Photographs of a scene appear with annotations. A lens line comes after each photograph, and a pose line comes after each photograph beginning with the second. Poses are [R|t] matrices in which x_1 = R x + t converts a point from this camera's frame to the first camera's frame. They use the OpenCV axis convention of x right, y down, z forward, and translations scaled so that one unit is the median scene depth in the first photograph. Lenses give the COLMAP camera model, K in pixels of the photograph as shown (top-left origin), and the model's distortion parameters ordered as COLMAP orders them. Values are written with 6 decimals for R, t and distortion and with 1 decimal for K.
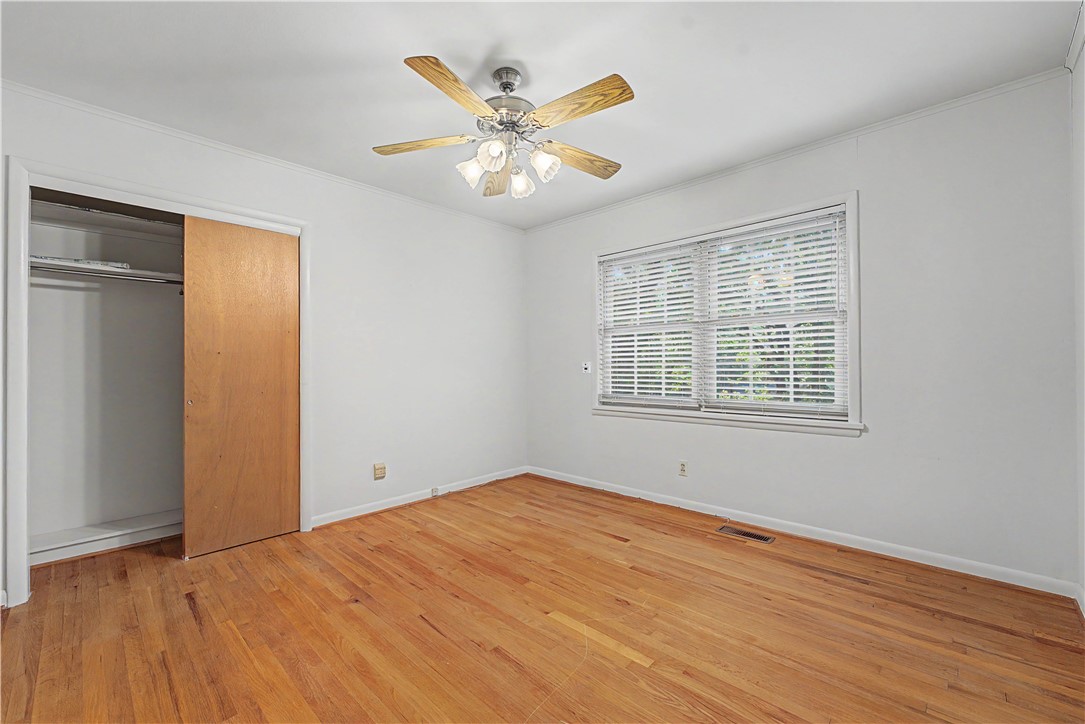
lens RADIAL K [[442.9, 0, 539.7], [0, 442.9, 363.4], [0, 0, 1]] dist [0.000573, -0.000363]
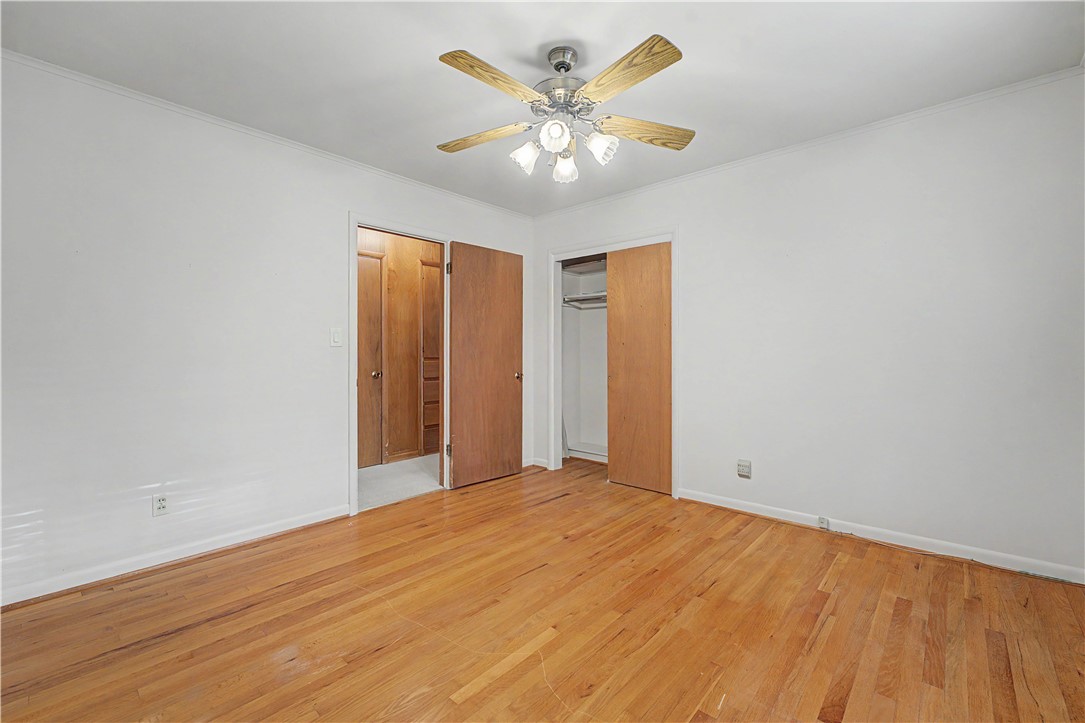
lens RADIAL K [[442.9, 0, 539.7], [0, 442.9, 355.5], [0, 0, 1]] dist [0.000573, -0.000363]
pose [[0.047690, 0.012333, -0.998786, 0.646443], [0.004644, 0.999910, 0.012569, -0.005688], [0.998851, -0.005238, 0.047628, 0.652736]]
